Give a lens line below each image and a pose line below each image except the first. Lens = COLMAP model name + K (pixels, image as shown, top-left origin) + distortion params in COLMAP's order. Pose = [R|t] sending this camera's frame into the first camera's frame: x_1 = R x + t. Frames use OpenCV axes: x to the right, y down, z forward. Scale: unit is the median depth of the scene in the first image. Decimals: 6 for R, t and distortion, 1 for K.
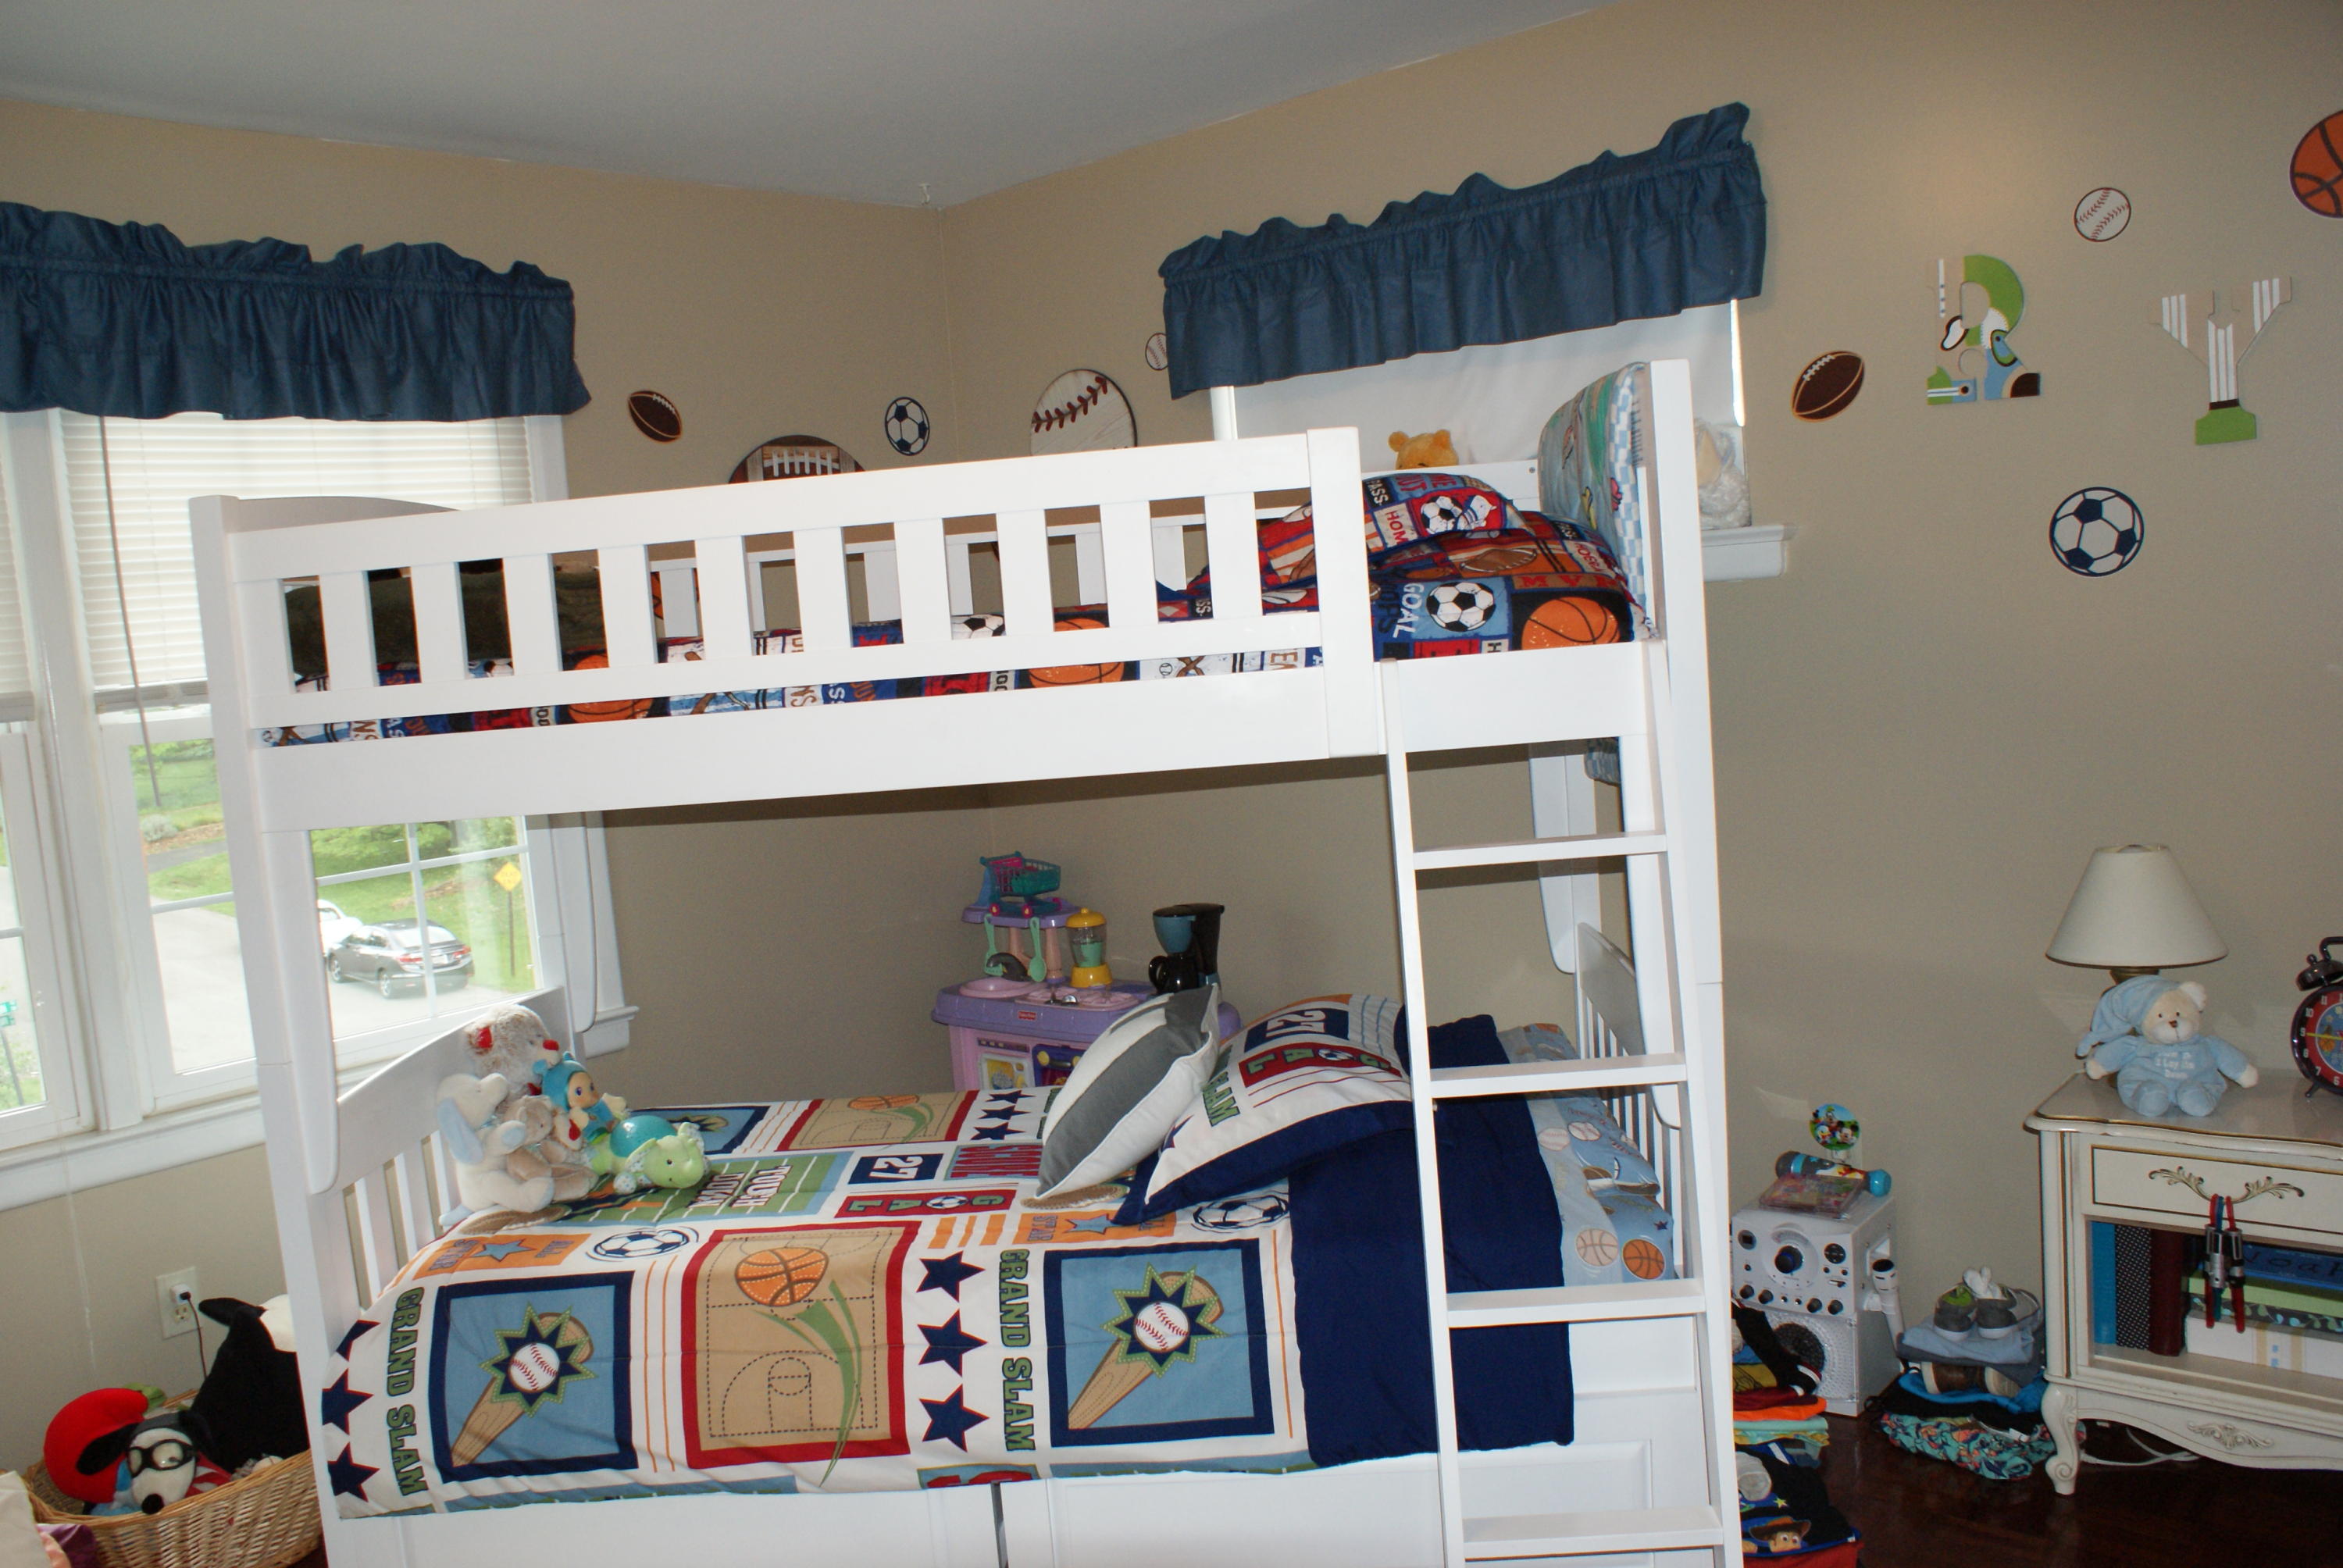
lens RADIAL K [[1830.9, 0, 1156.2], [0, 1830.9, 780.1], [0, 0, 1]] dist [-0.146031, 0.110698]
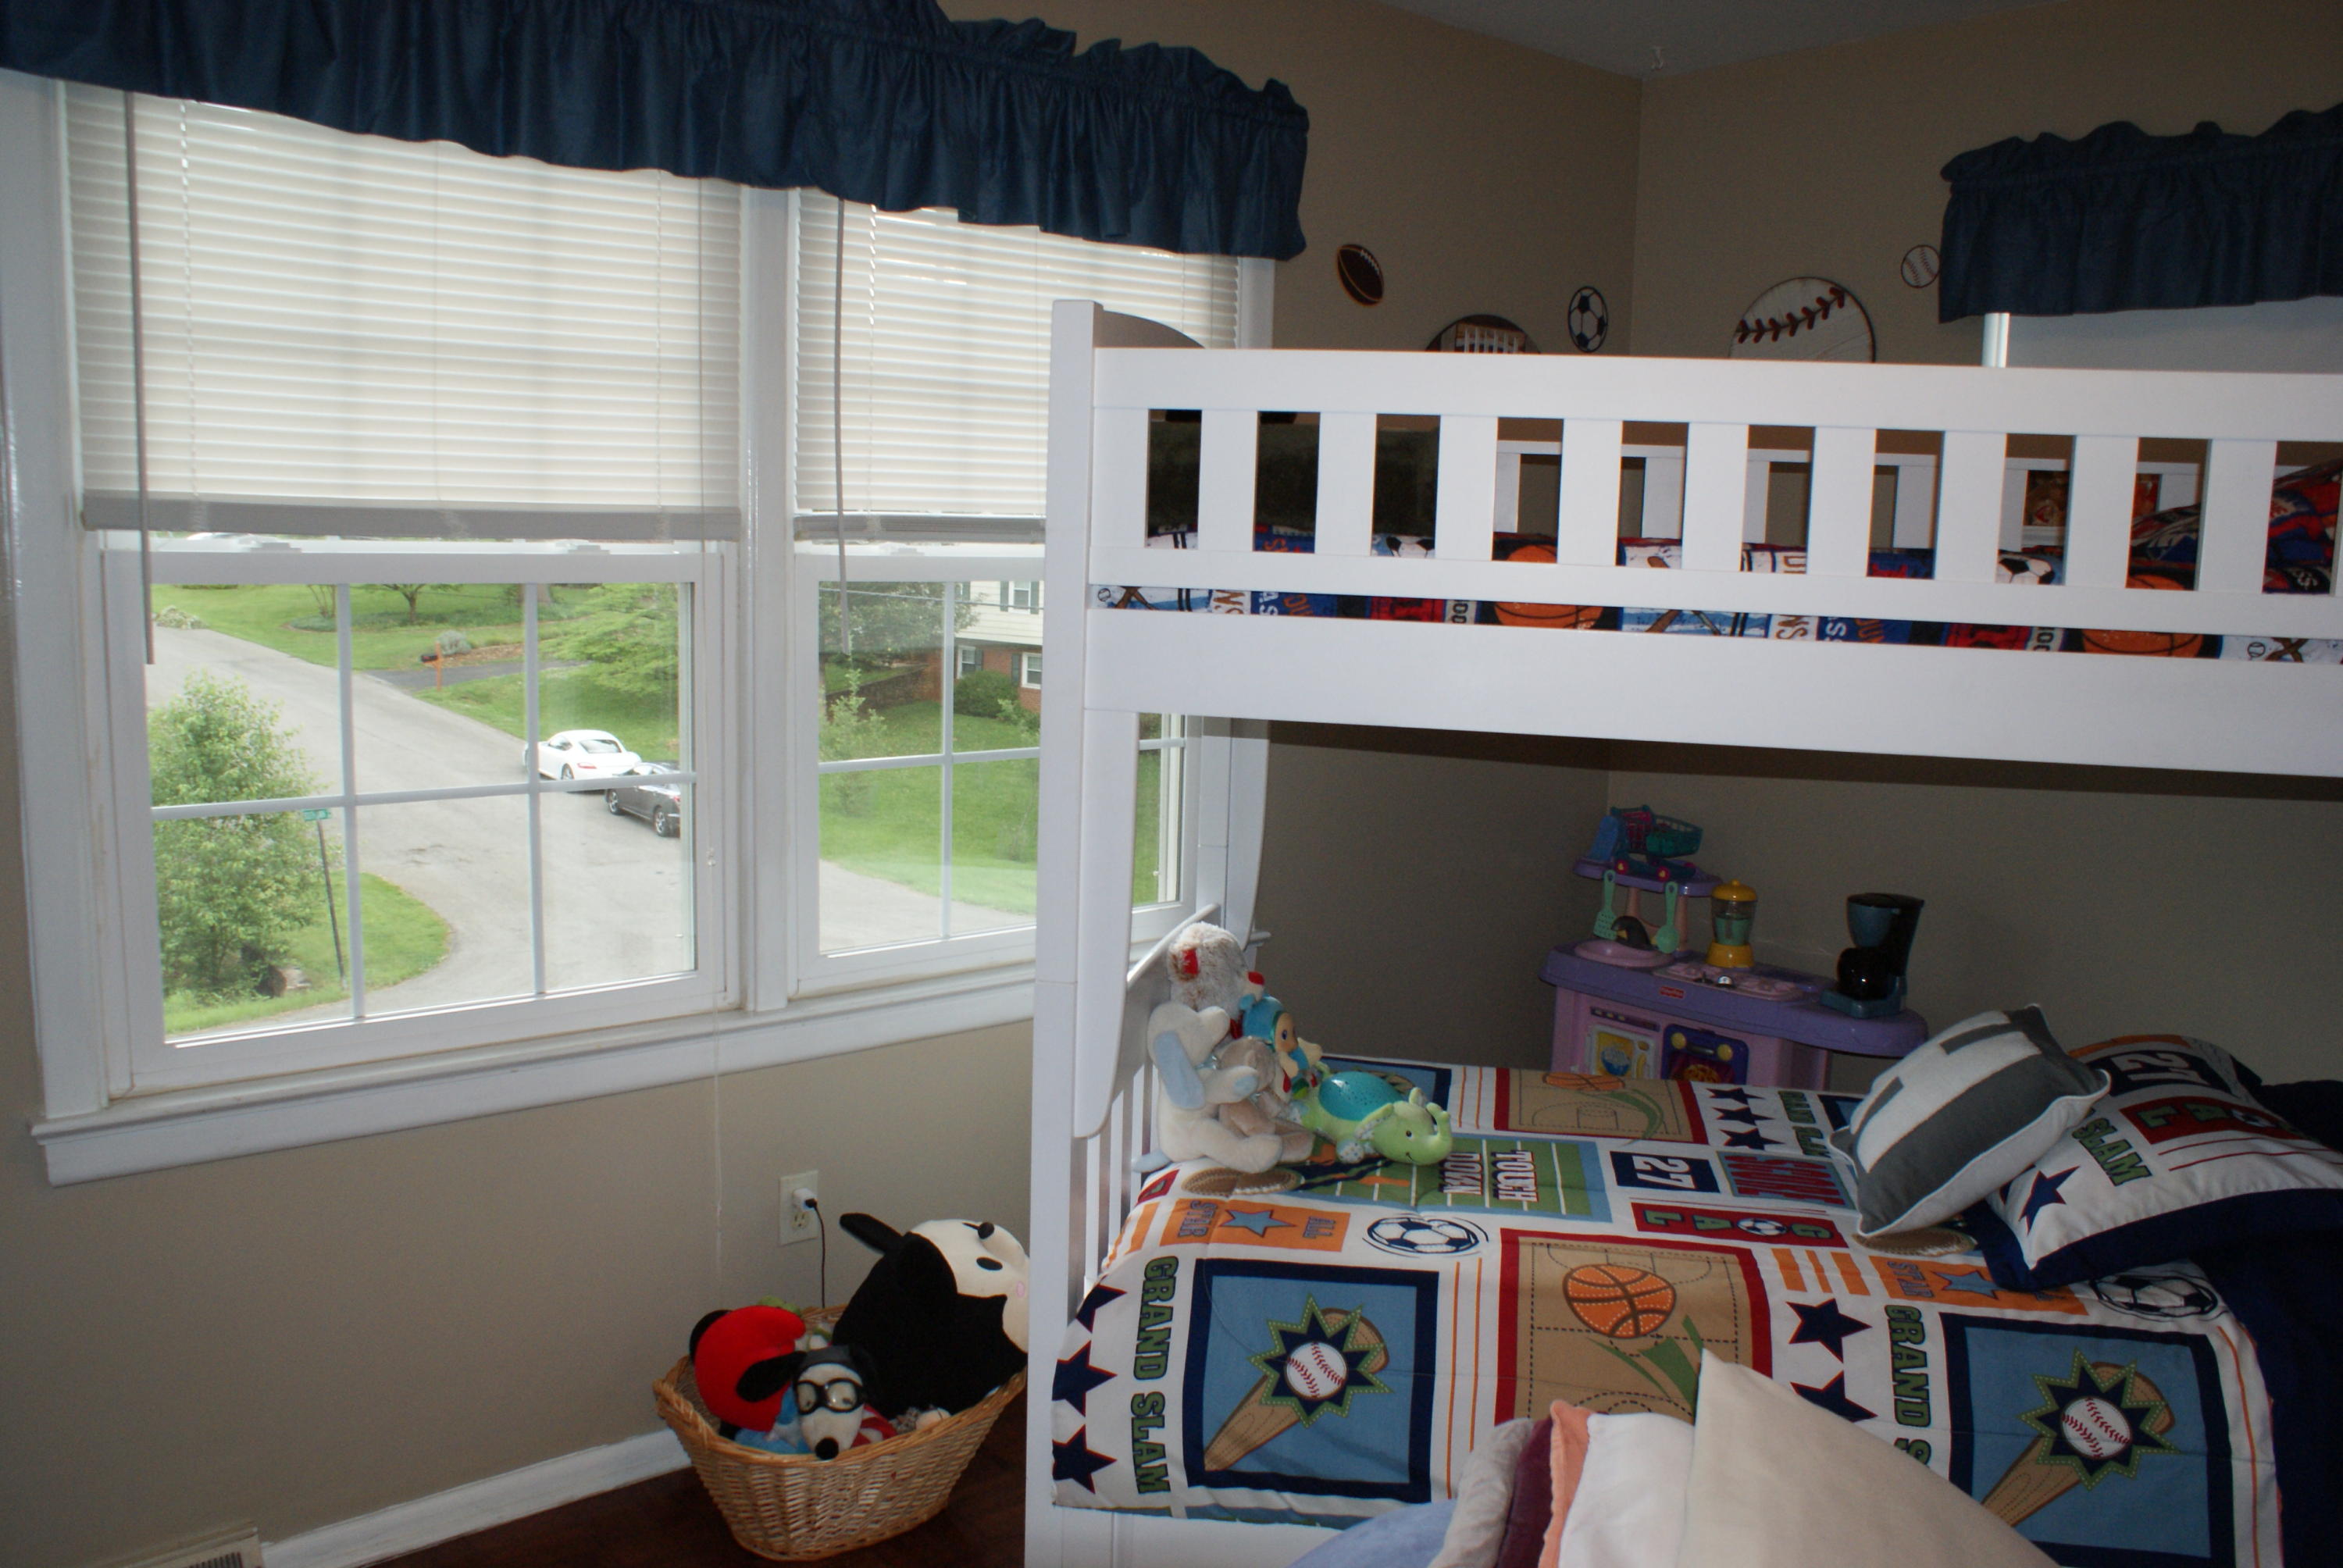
lens RADIAL K [[1830.9, 0, 1146.1], [0, 1830.9, 771.2], [0, 0, 1]] dist [-0.146031, 0.110698]
pose [[0.984195, 0.123781, -0.126640, -0.308289], [-0.118277, 0.991715, 0.050128, 0.010410], [0.131796, -0.034357, 0.990681, 0.125561]]
